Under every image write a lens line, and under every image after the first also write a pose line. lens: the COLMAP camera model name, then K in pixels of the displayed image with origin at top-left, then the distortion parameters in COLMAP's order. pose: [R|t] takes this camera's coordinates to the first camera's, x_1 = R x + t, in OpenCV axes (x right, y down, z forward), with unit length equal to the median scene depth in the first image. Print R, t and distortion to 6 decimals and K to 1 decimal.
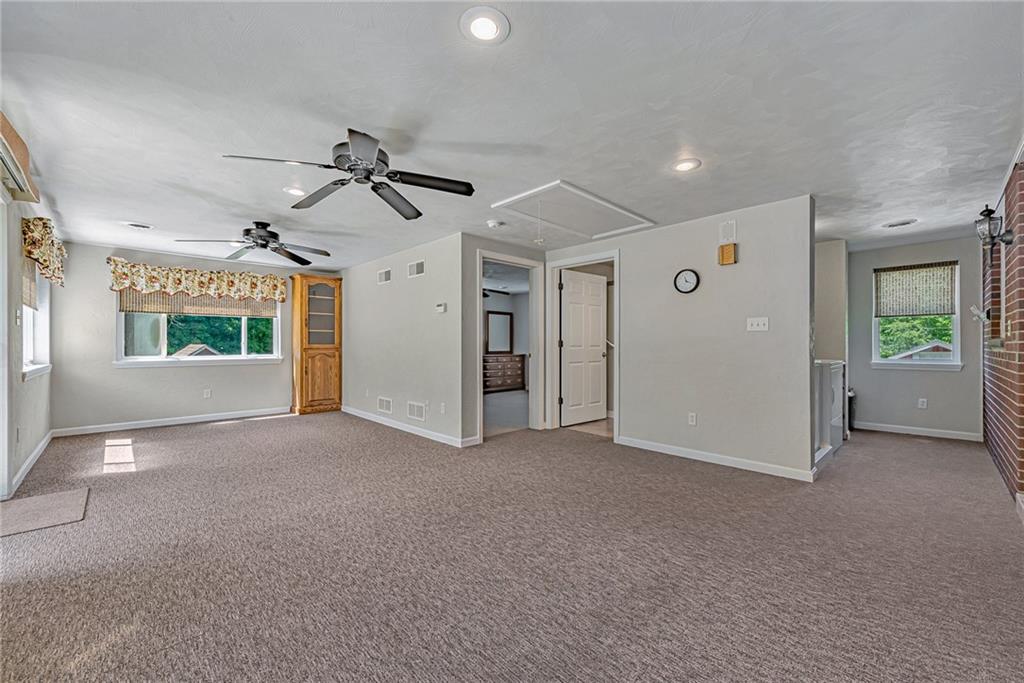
lens RADIAL K [[408.9, 0, 517.9], [0, 408.9, 341.8], [0, 0, 1]] dist [0.018091, -0.000321]
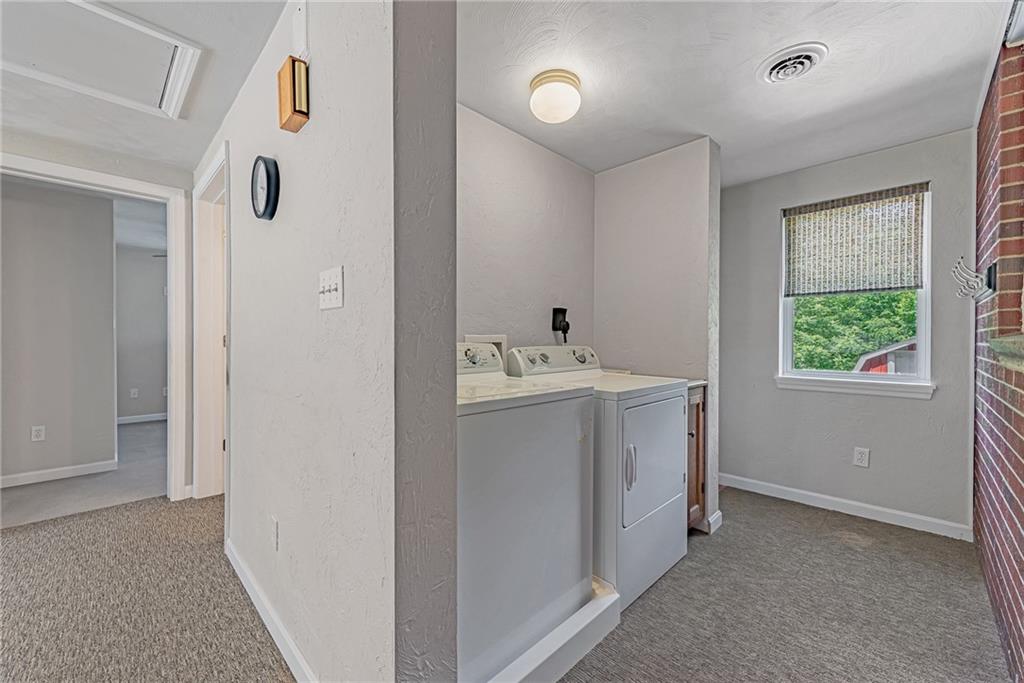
lens RADIAL K [[408.9, 0, 511.4], [0, 408.9, 342.2], [0, 0, 1]] dist [0.018091, -0.000321]
pose [[0.999981, 0.003703, 0.004839, 0.495143], [-0.003751, 0.999945, 0.009823, -0.001998], [-0.004802, -0.009841, 0.999940, 0.448139]]
